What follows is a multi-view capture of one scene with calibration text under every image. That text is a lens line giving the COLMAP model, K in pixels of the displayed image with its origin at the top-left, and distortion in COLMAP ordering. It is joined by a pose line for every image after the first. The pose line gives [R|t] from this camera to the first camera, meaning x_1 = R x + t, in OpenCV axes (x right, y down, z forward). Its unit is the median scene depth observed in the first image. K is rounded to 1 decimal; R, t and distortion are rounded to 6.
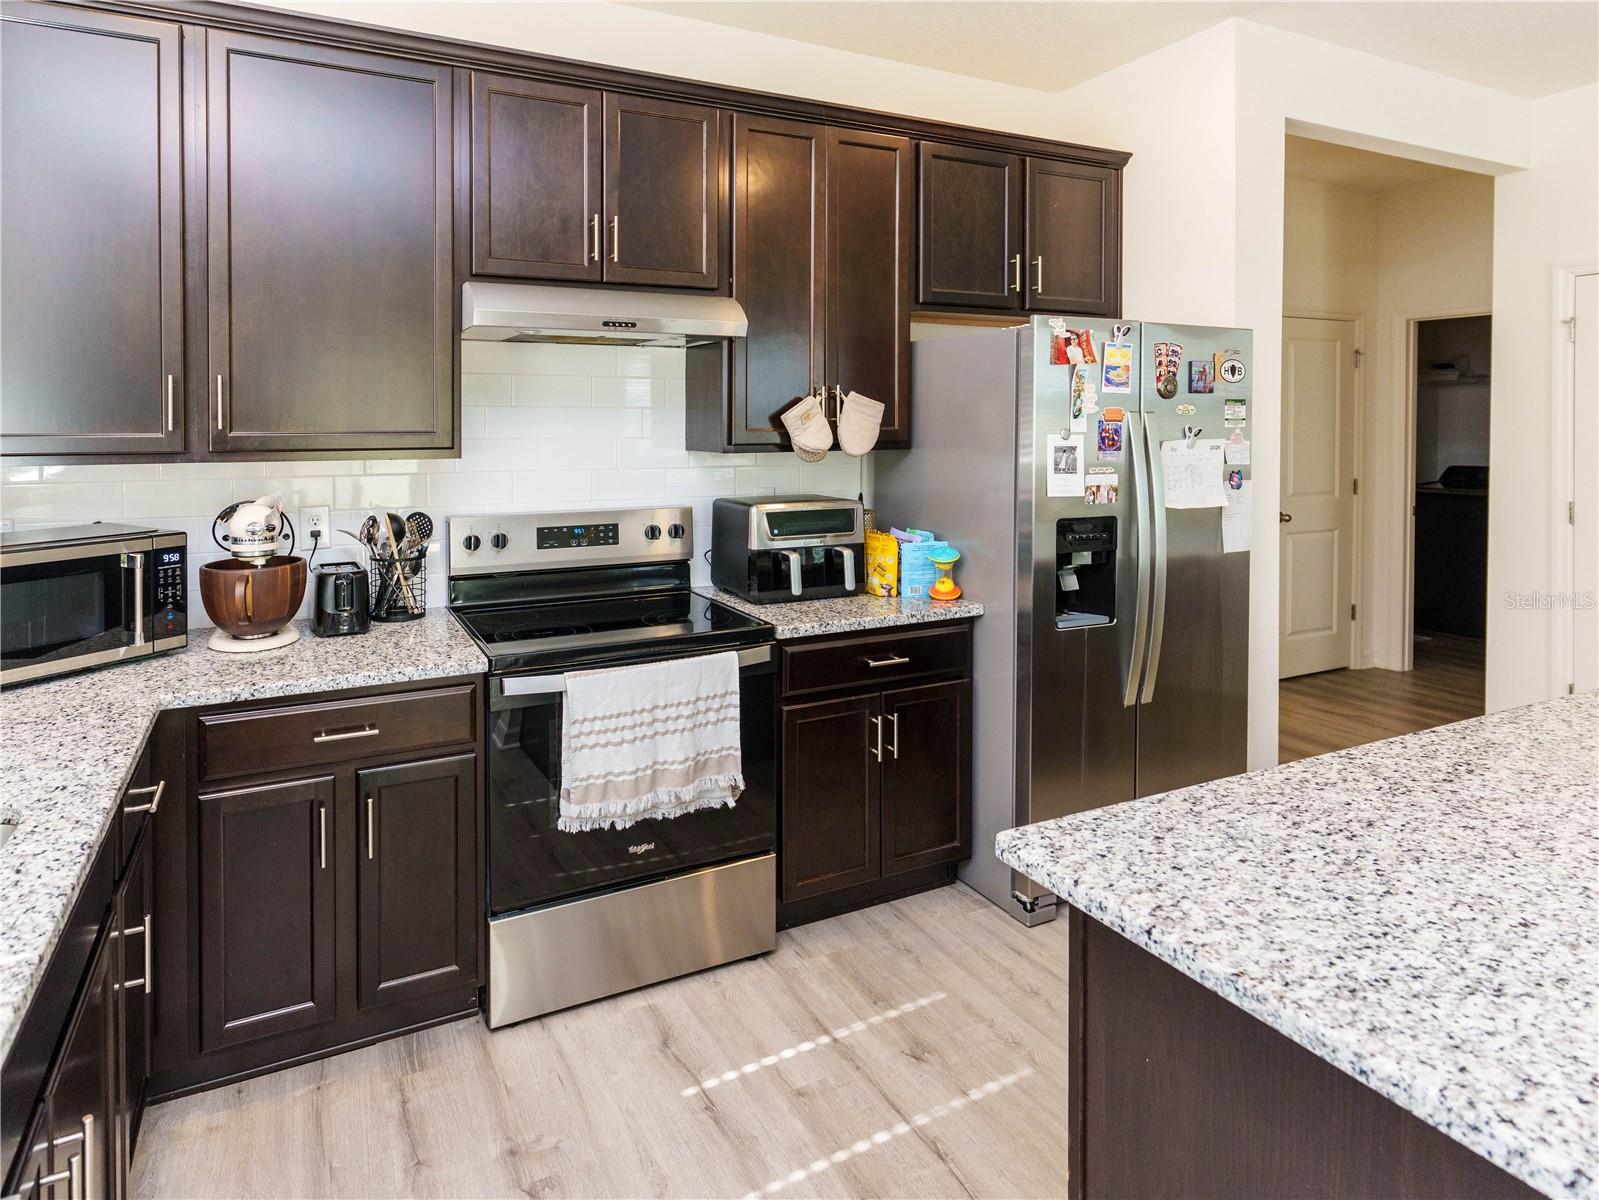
lens RADIAL K [[899.7, 0, 690.9], [0, 899.7, 436.8], [0, 0, 1]] dist [-0.005654, 0.006020]
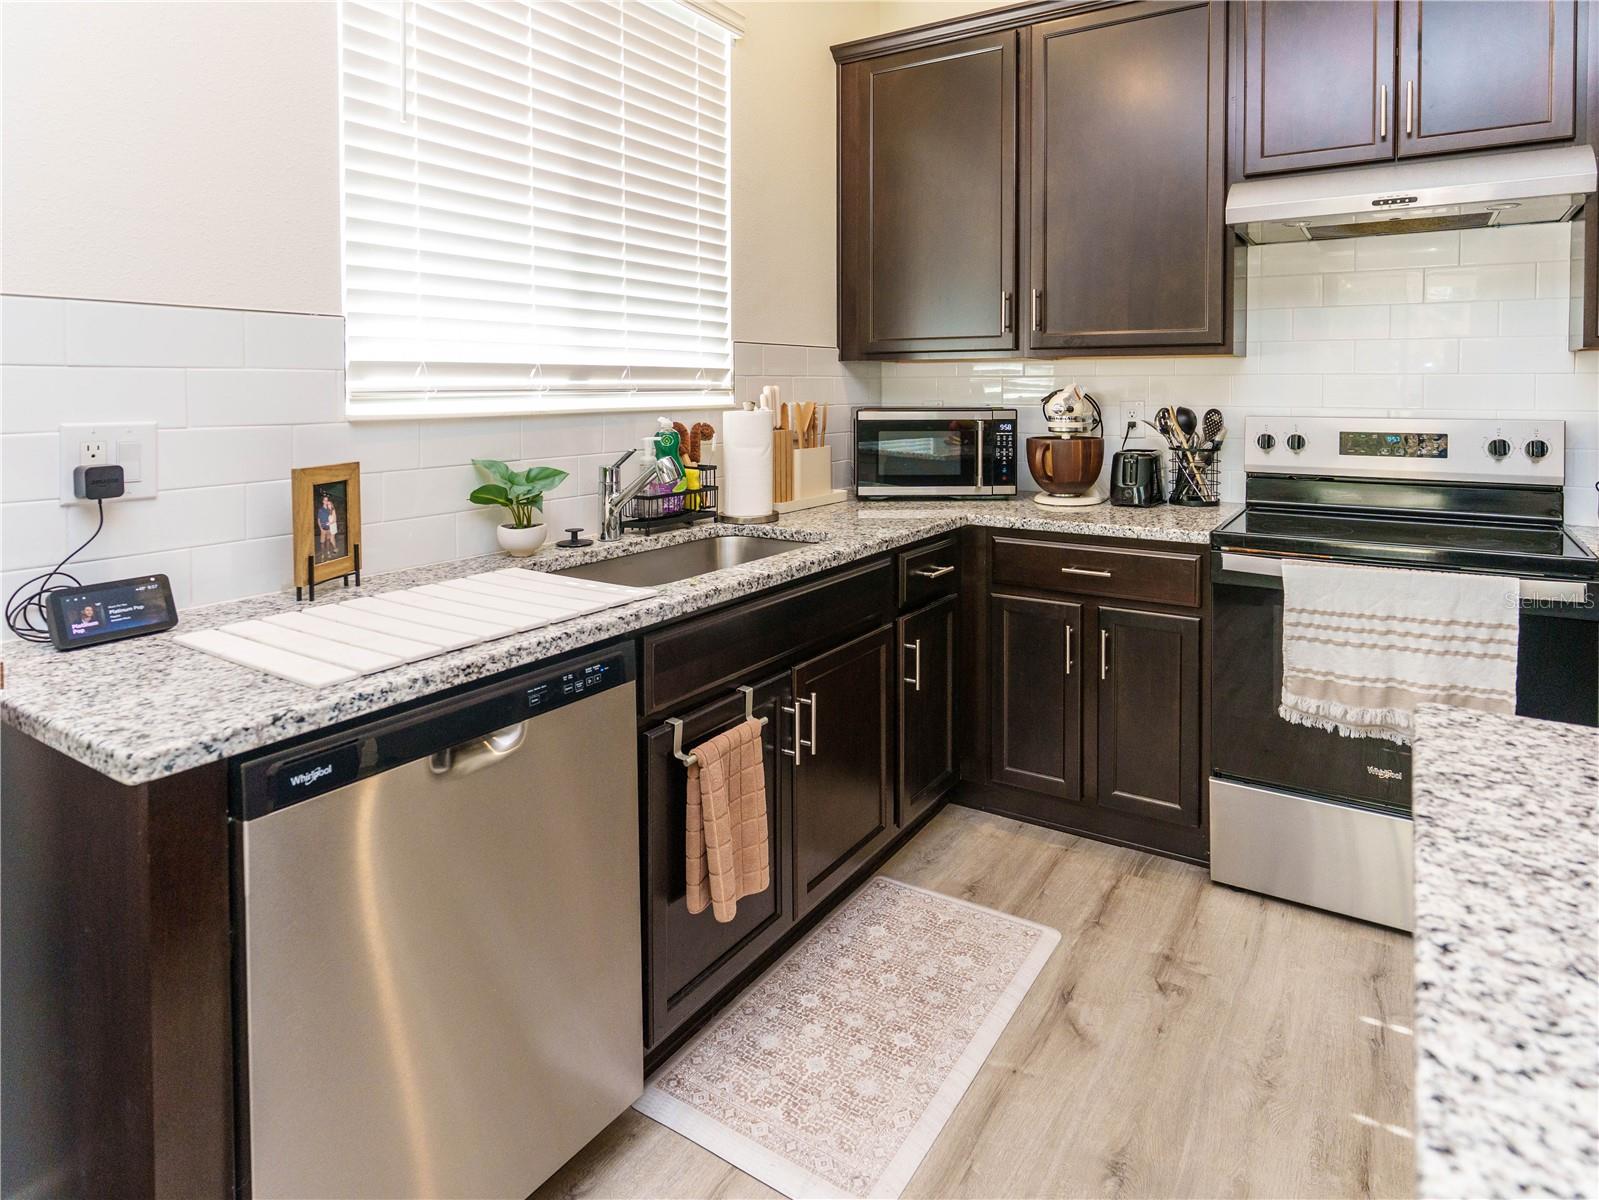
lens RADIAL K [[897.0, 0, 844.7], [0, 897.0, 420.9], [0, 0, 1]] dist [-0.003366, 0.002676]
pose [[0.563267, 0.035609, -0.825507, 0.385942], [-0.019167, 0.999365, 0.030031, 0.085398], [0.826053, -0.001093, 0.563592, 0.034692]]
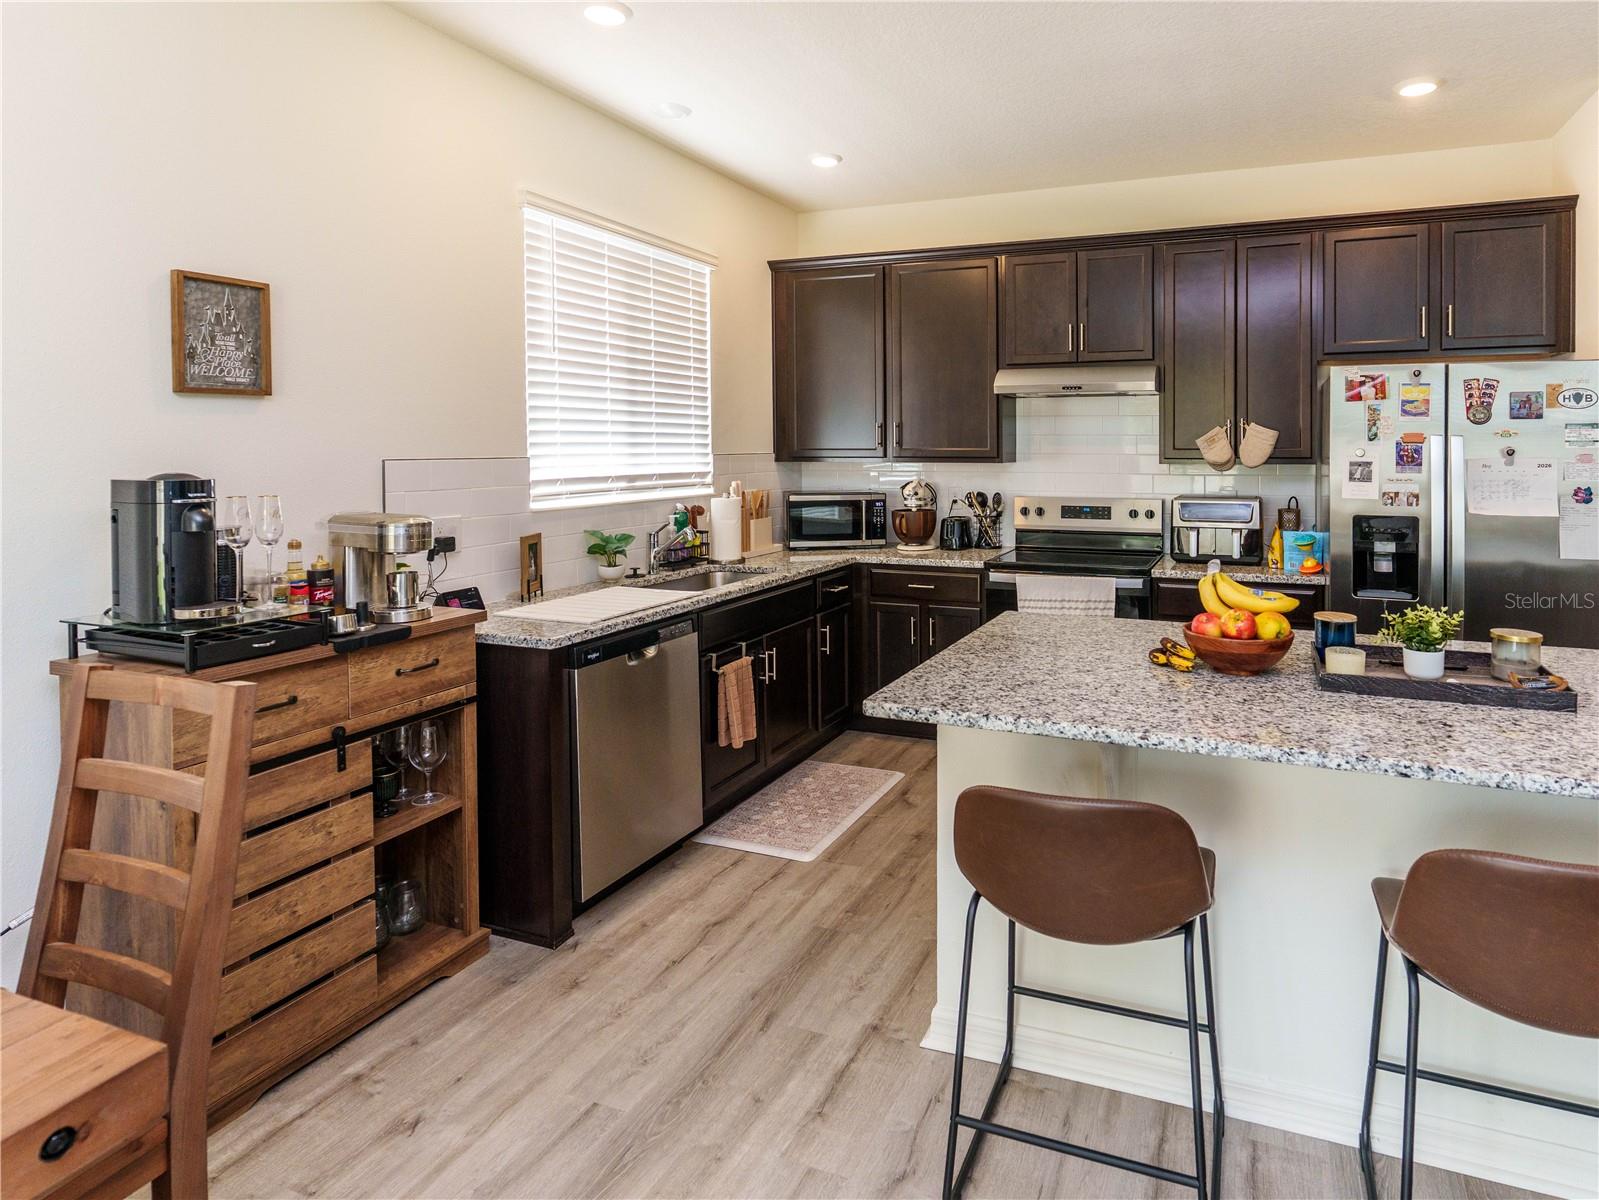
lens RADIAL K [[868.7, 0, 899.7], [0, 868.7, 498.0], [0, 0, 1]] dist [-0.009610, 0.004016]
pose [[0.694633, 0.043805, -0.718030, 0.974729], [-0.014851, 0.998805, 0.046568, 0.016811], [0.719211, -0.021684, 0.694453, -0.451391]]
